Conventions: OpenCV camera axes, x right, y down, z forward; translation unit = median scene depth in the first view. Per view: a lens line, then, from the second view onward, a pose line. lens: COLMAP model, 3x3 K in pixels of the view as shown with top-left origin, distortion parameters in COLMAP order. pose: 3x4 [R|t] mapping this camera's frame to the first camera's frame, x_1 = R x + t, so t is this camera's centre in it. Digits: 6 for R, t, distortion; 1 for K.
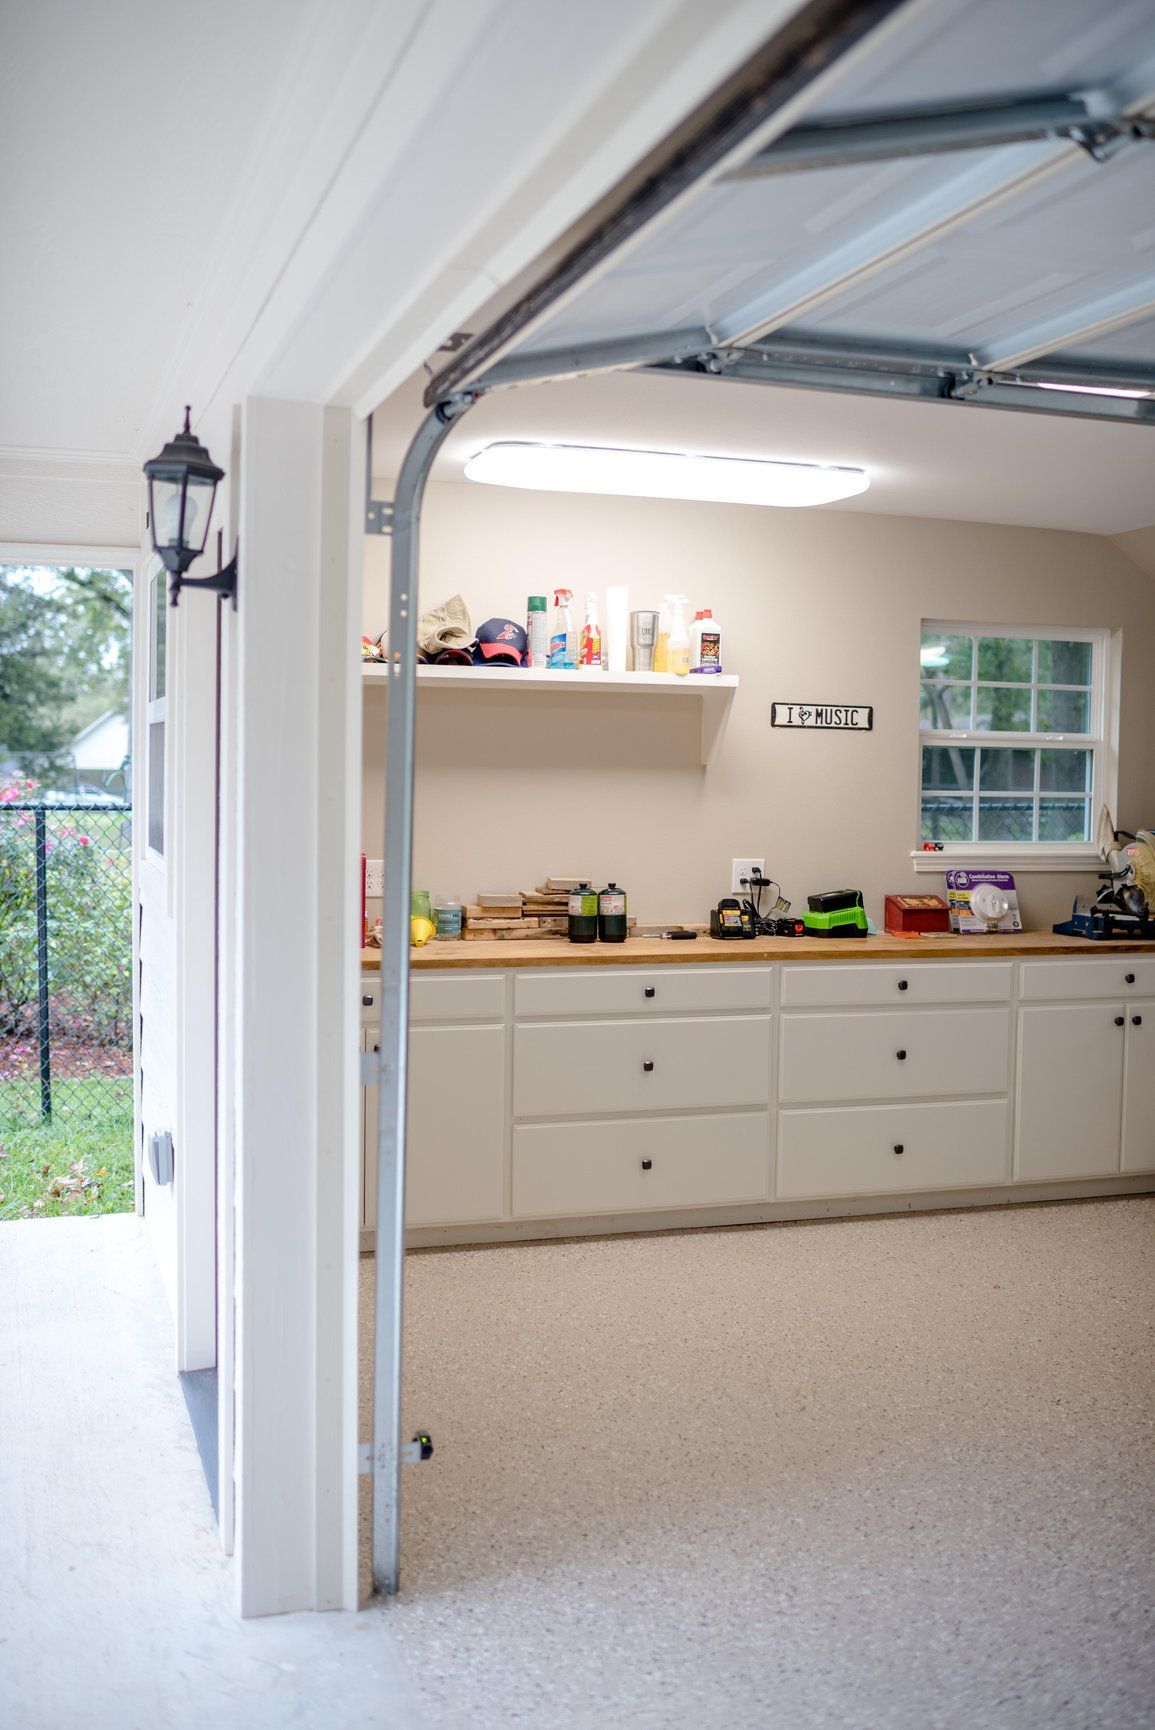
lens RADIAL K [[1742.7, 0, 577.5], [0, 1742.7, 865.0], [0, 0, 1]] dist [-0.095244, 0.106754]
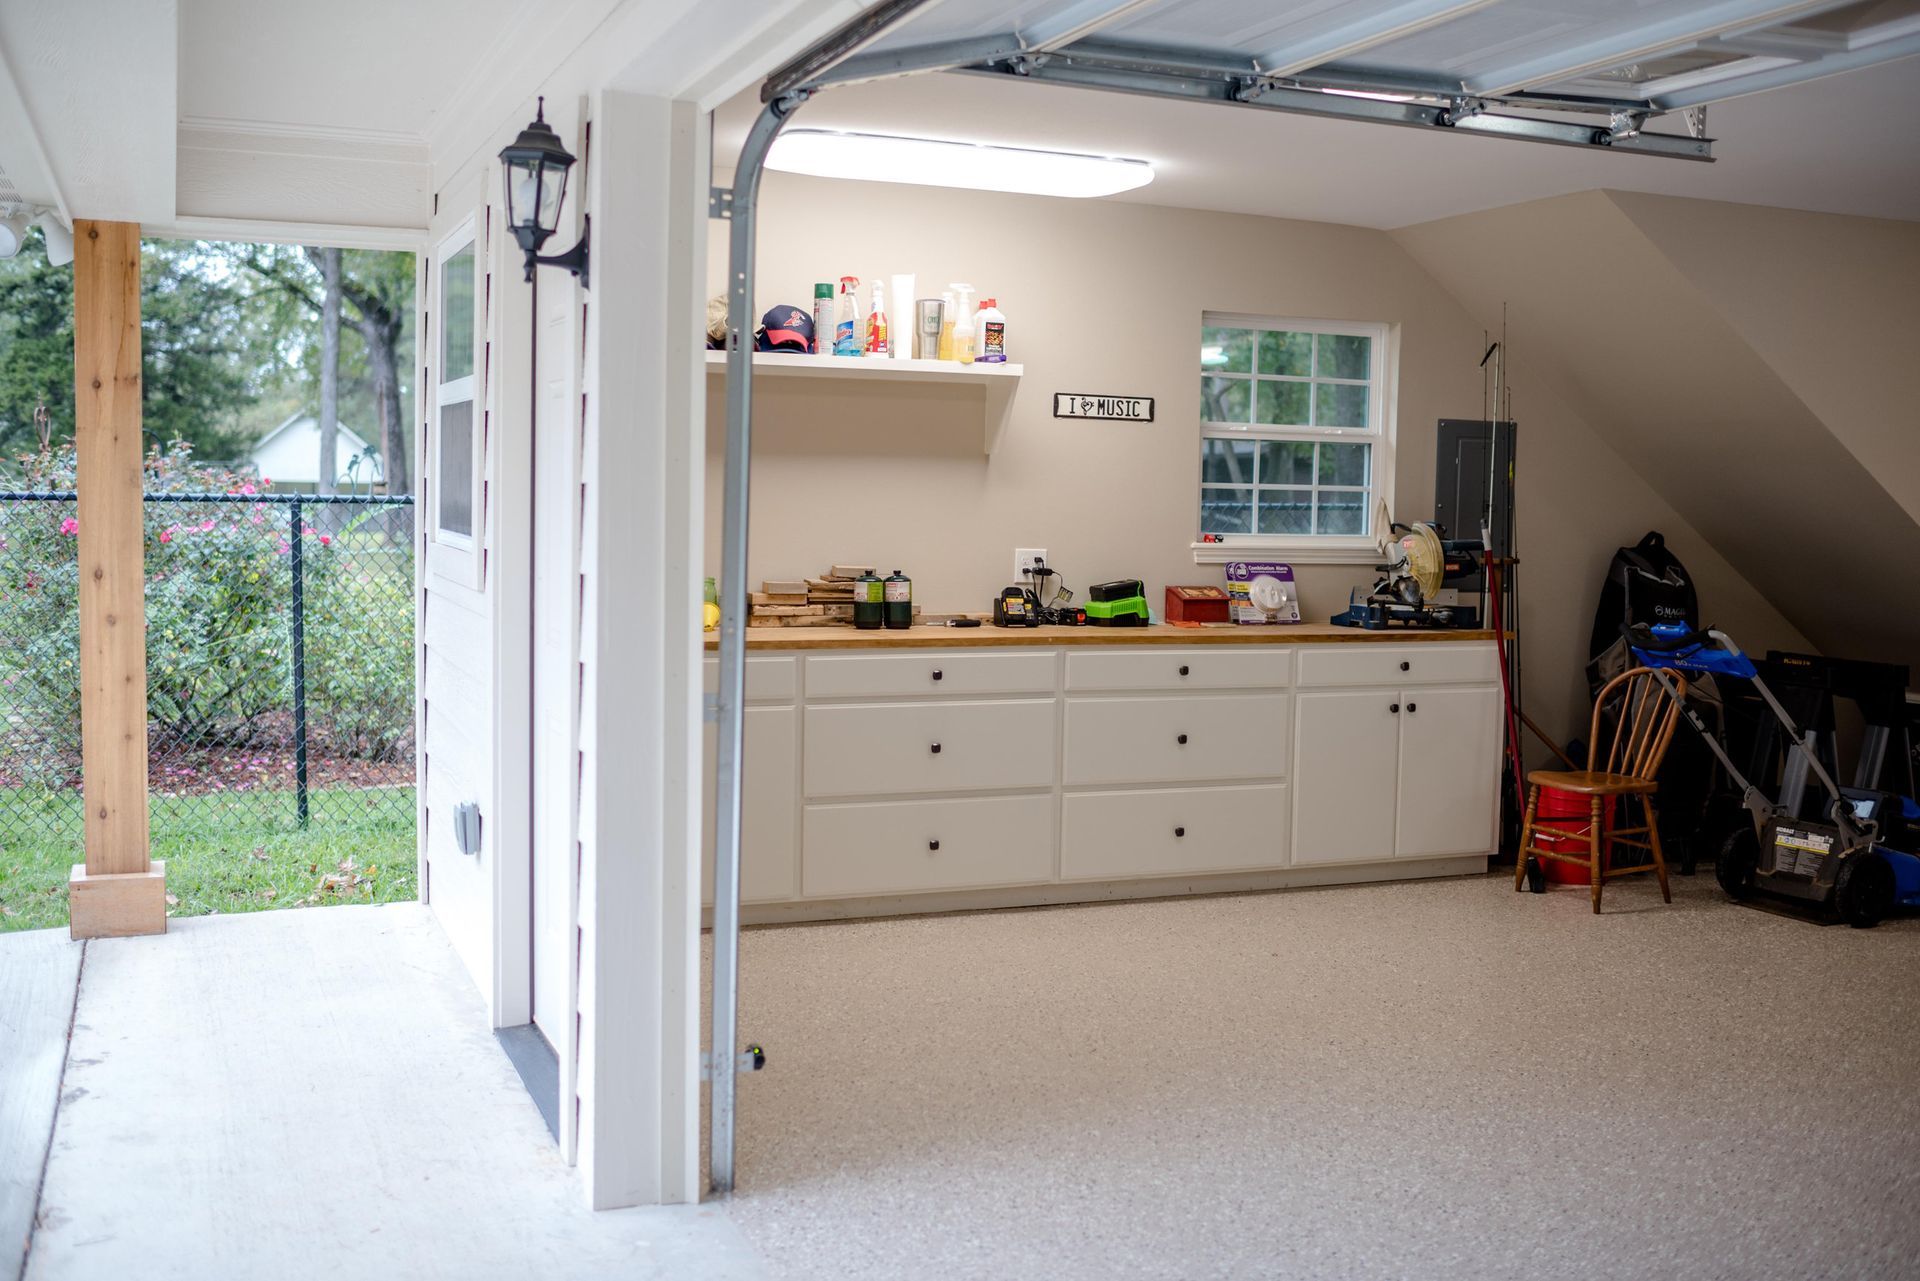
lens RADIAL K [[1934.1, 0, 953.6], [0, 1934.1, 634.9], [0, 0, 1]] dist [-0.095244, 0.106754]
pose [[0.997432, -0.000384, 0.071621, -0.029273], [-0.001178, 0.999762, 0.021769, 0.024677], [-0.071613, -0.021798, 0.997194, -0.122427]]
